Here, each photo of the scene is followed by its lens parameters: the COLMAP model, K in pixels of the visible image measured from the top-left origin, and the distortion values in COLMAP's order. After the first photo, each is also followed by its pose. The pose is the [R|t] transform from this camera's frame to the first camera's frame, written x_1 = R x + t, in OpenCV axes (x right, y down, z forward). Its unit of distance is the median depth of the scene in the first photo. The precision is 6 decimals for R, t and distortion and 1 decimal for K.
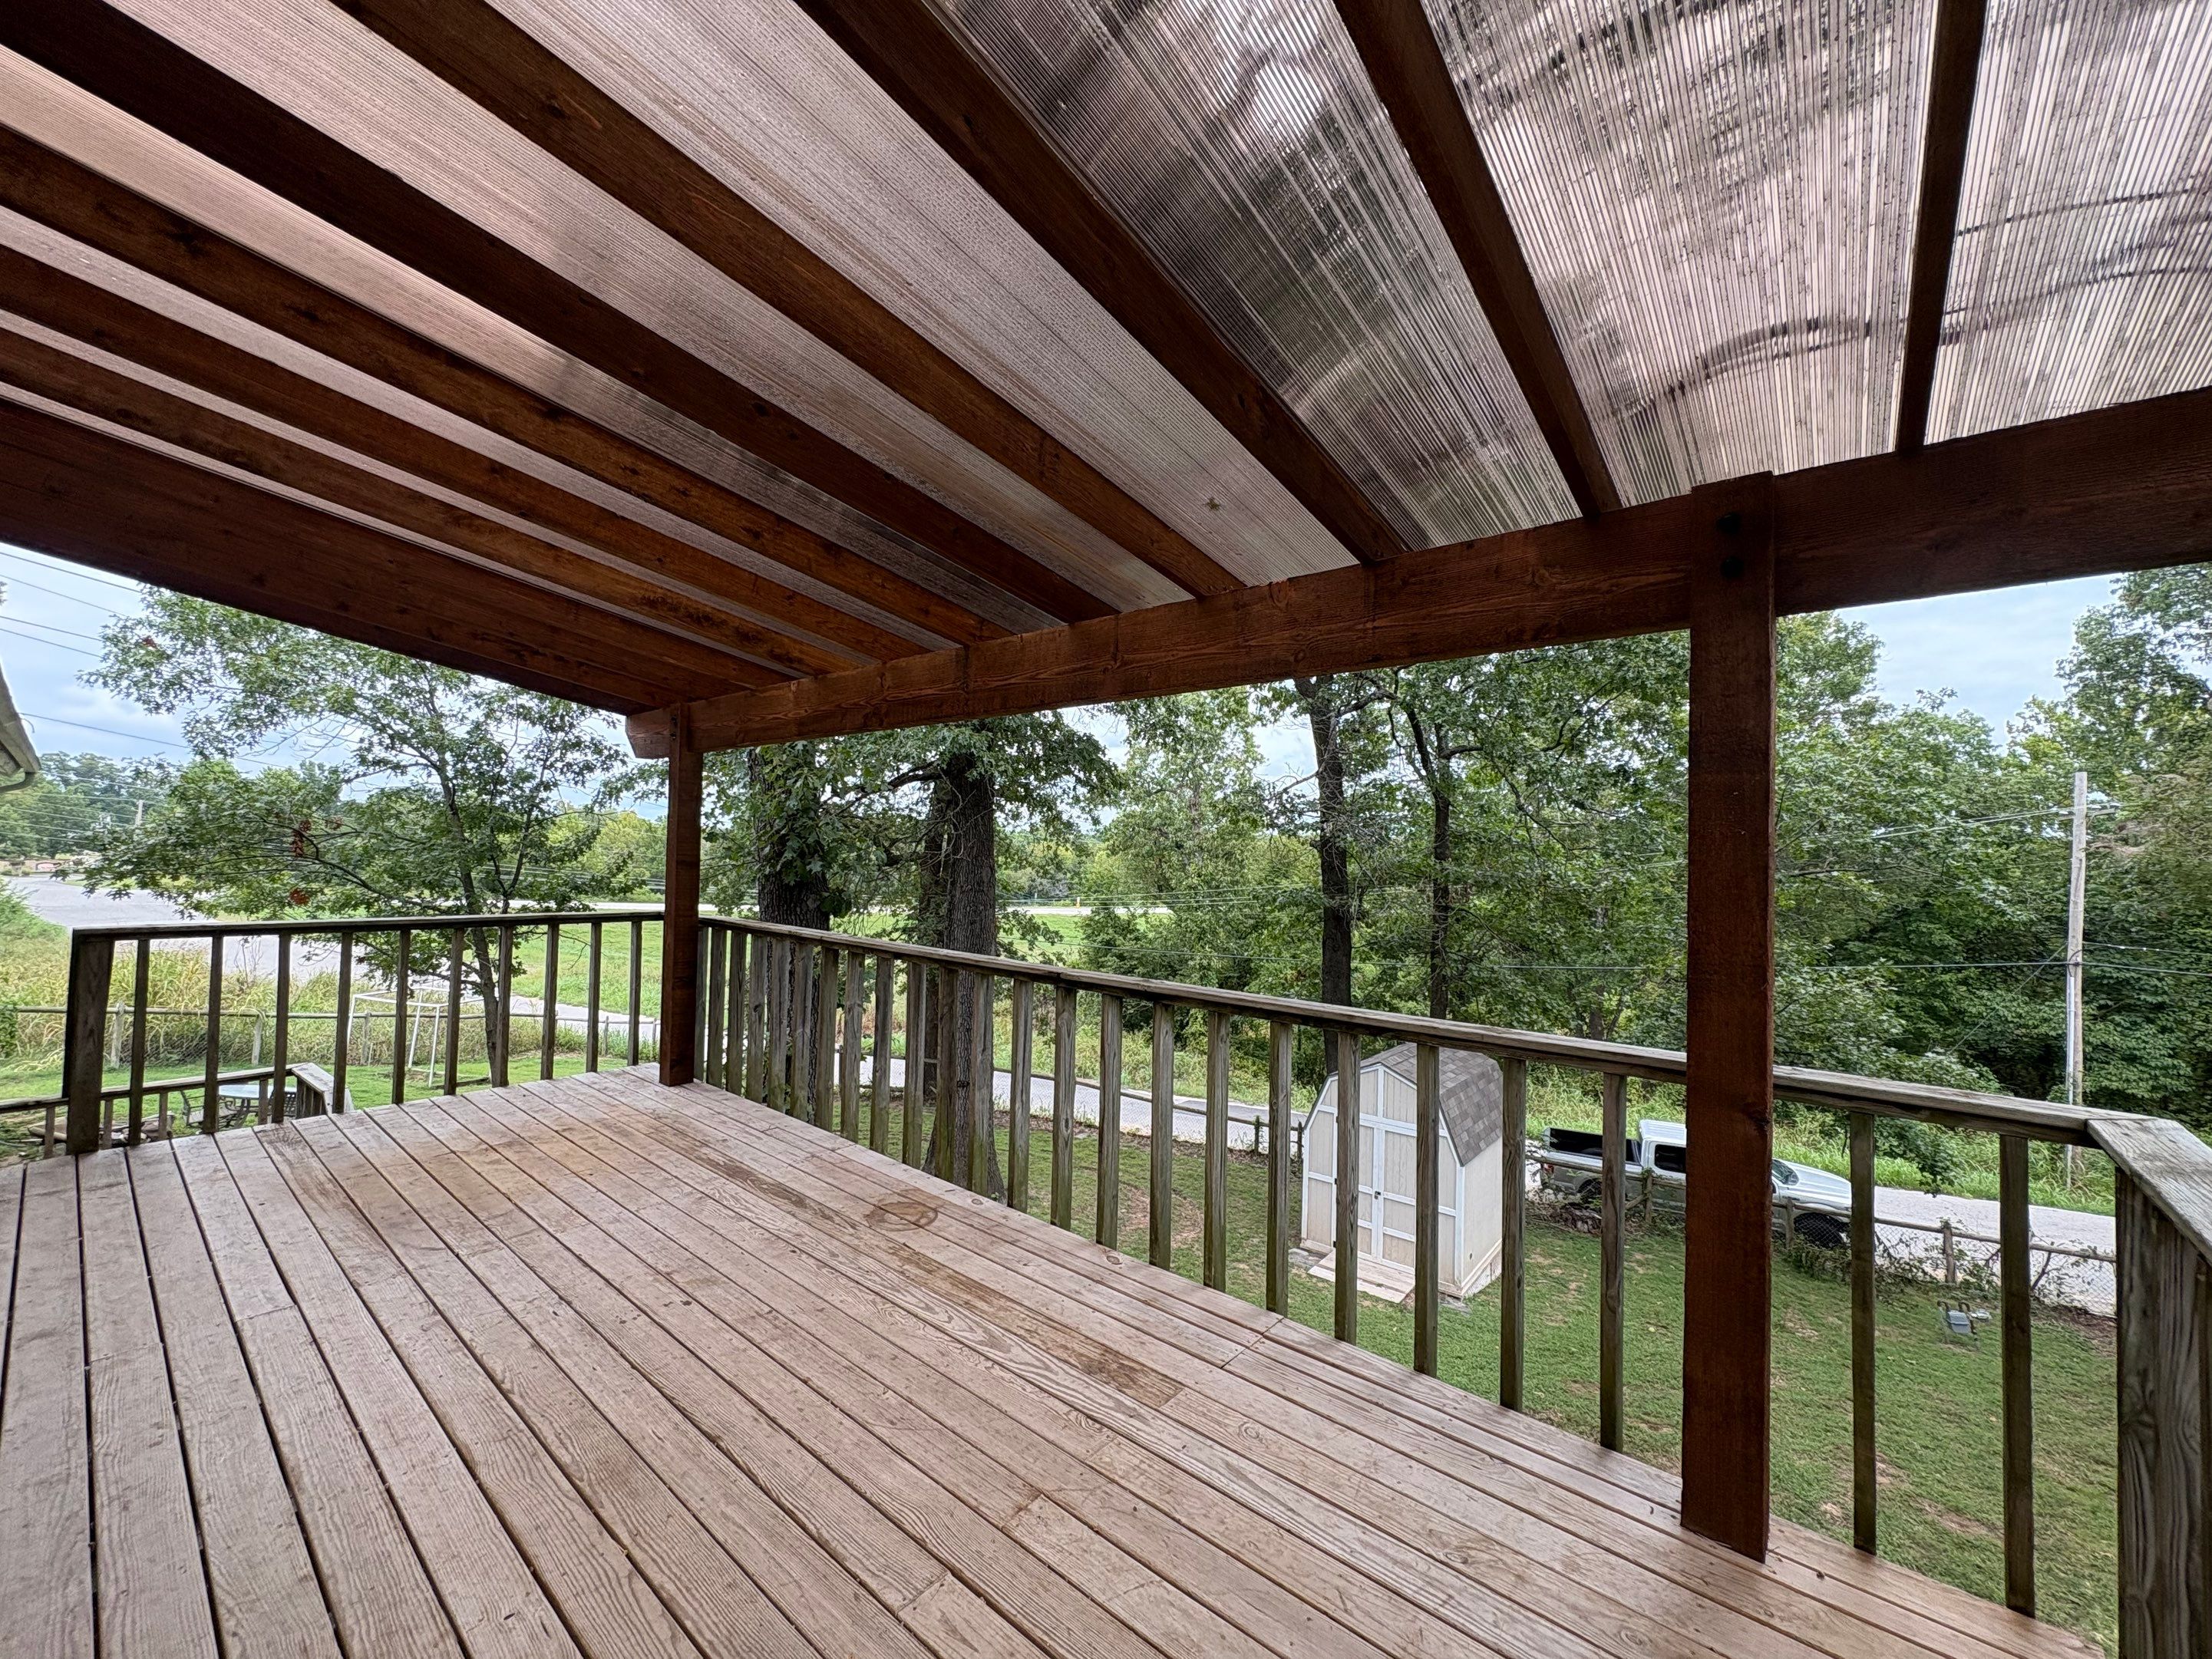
lens RADIAL K [[873.8, 0, 1111.1], [0, 873.8, 832.1], [0, 0, 1]] dist [-0.001022, -0.000204]
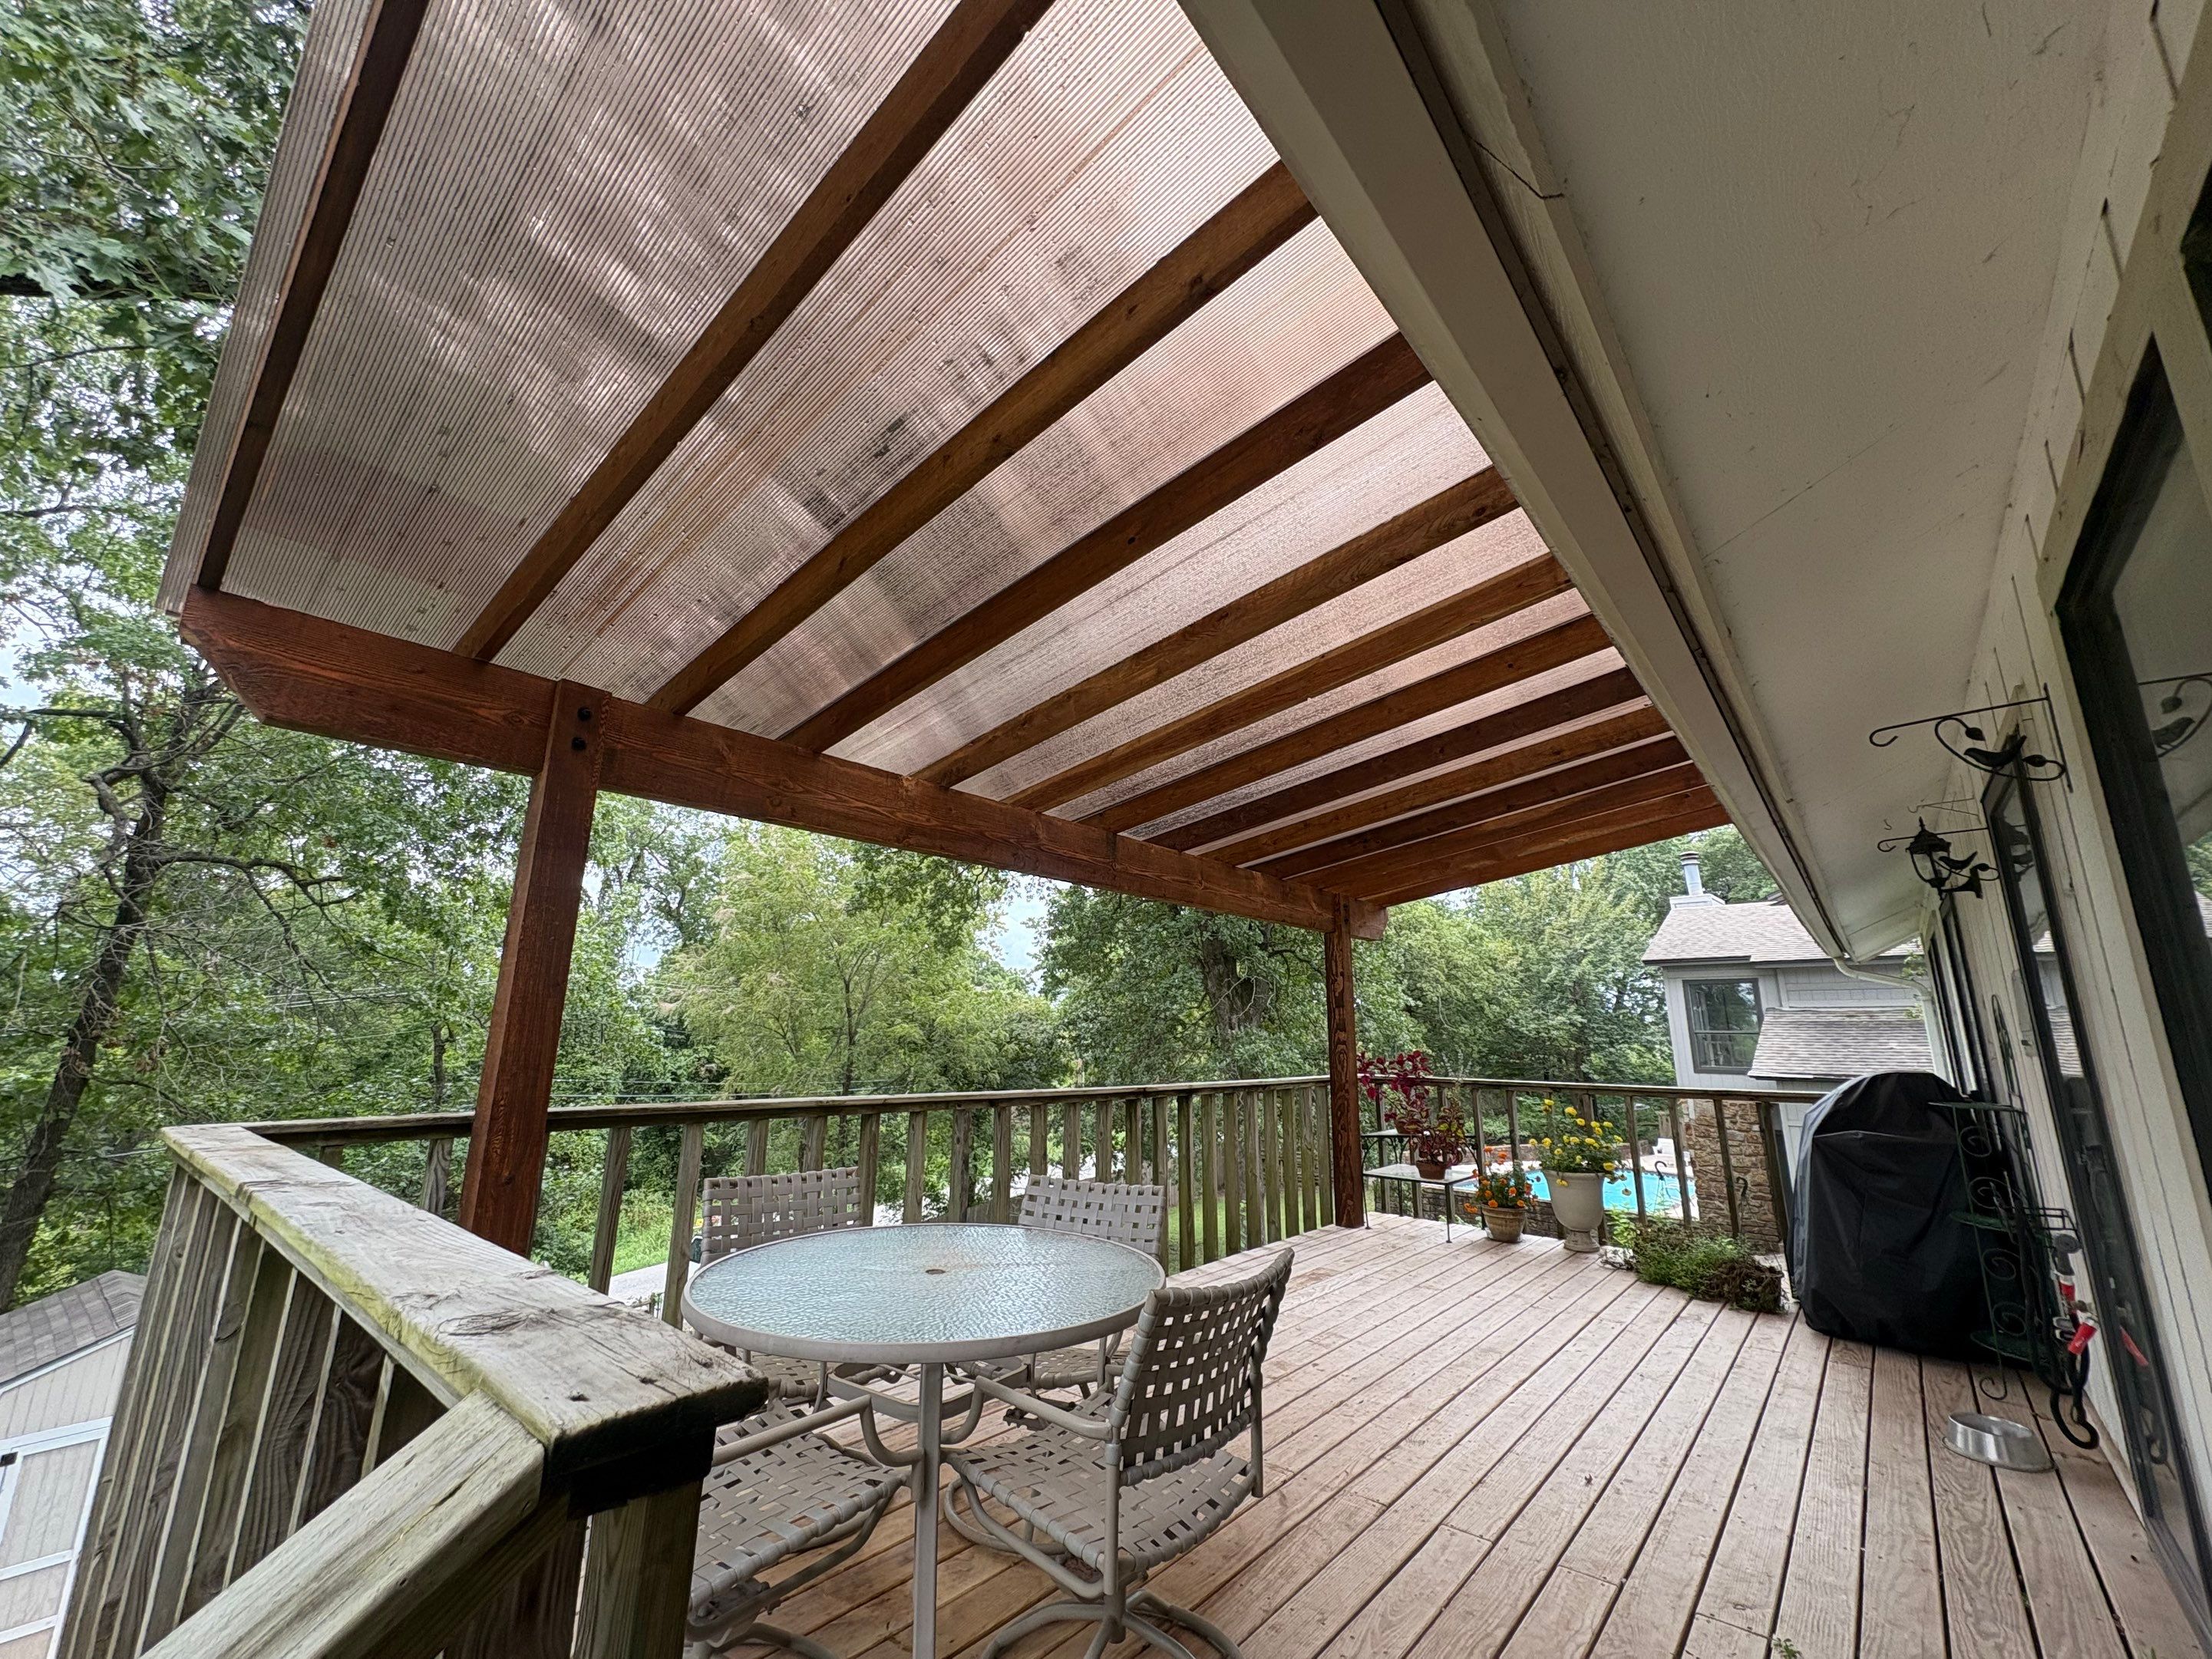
lens RADIAL K [[880.3, 0, 1102.7], [0, 880.3, 824.6], [0, 0, 1]] dist [-0.000019, 0.000349]
pose [[0.019039, 0.206471, 0.978268, -1.649248], [-0.041798, 0.977754, -0.205549, 0.049319], [-0.998945, -0.036976, 0.027245, 1.138764]]
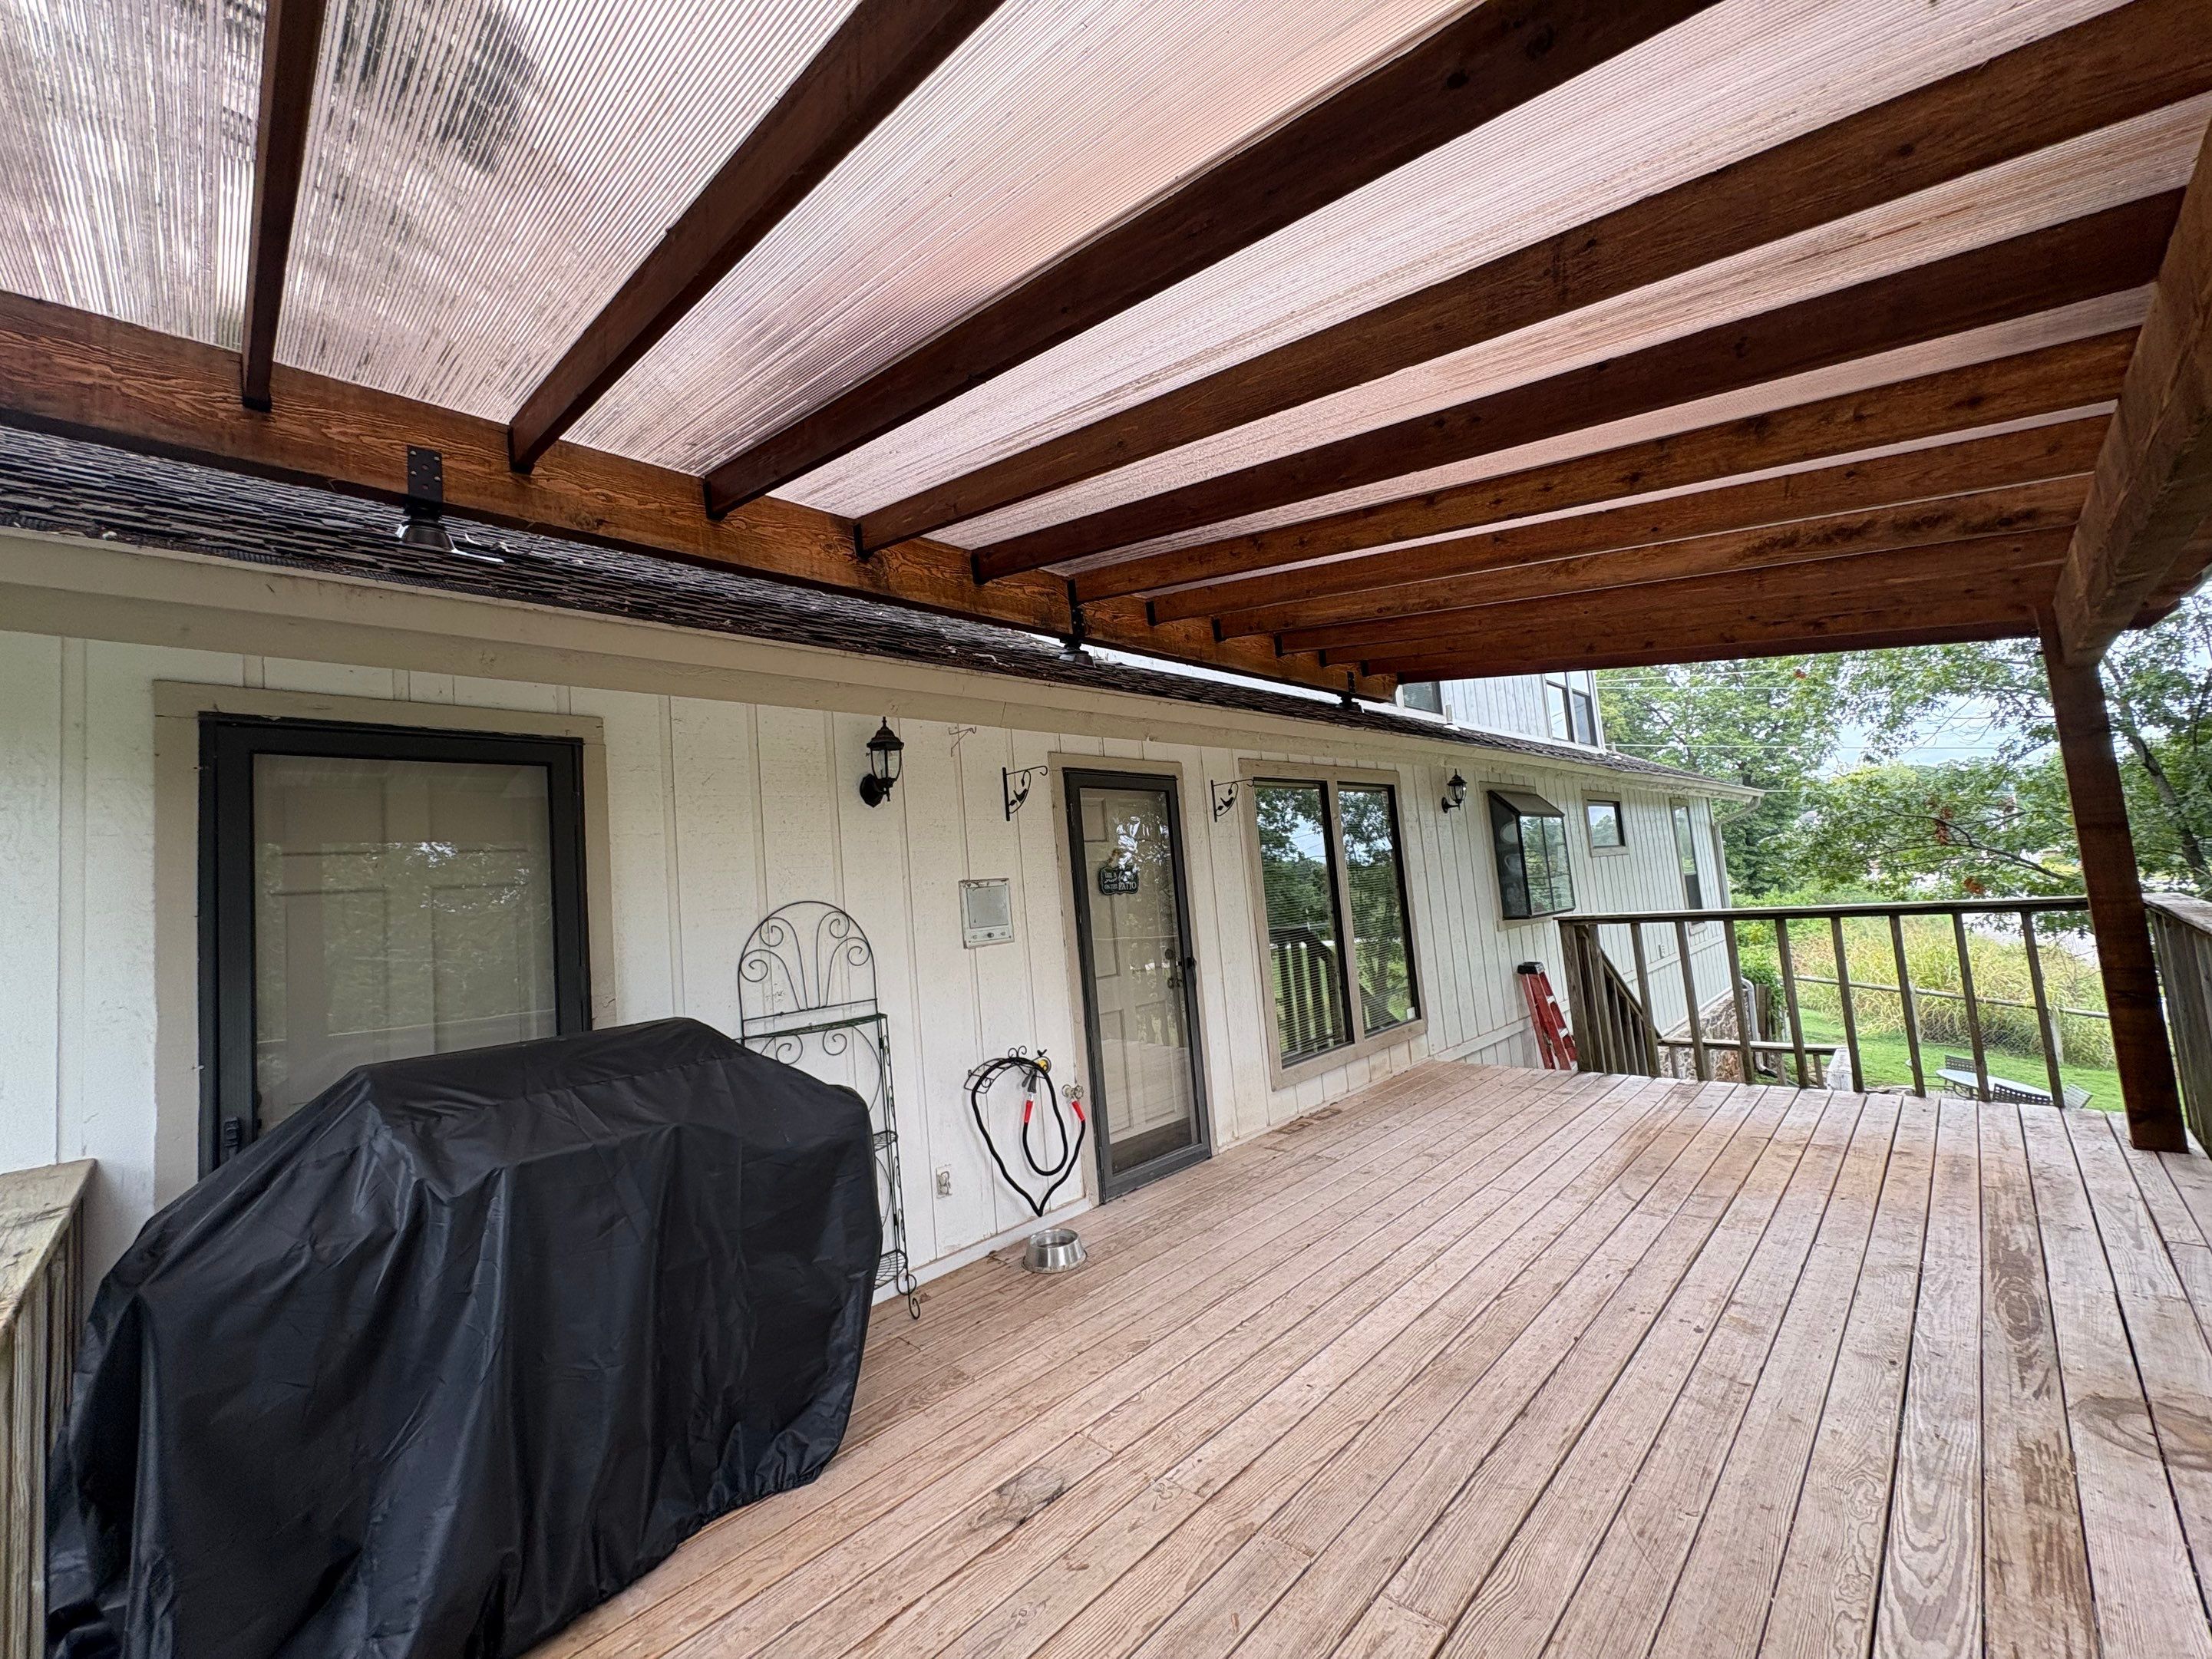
lens RADIAL K [[880.3, 0, 1102.7], [0, 880.3, 824.6], [0, 0, 1]] dist [-0.000019, 0.000349]
pose [[-0.093245, -0.100522, -0.990556, 0.465754], [0.104115, 0.988451, -0.110109, 0.049981], [0.990185, -0.113399, -0.081702, 0.457141]]
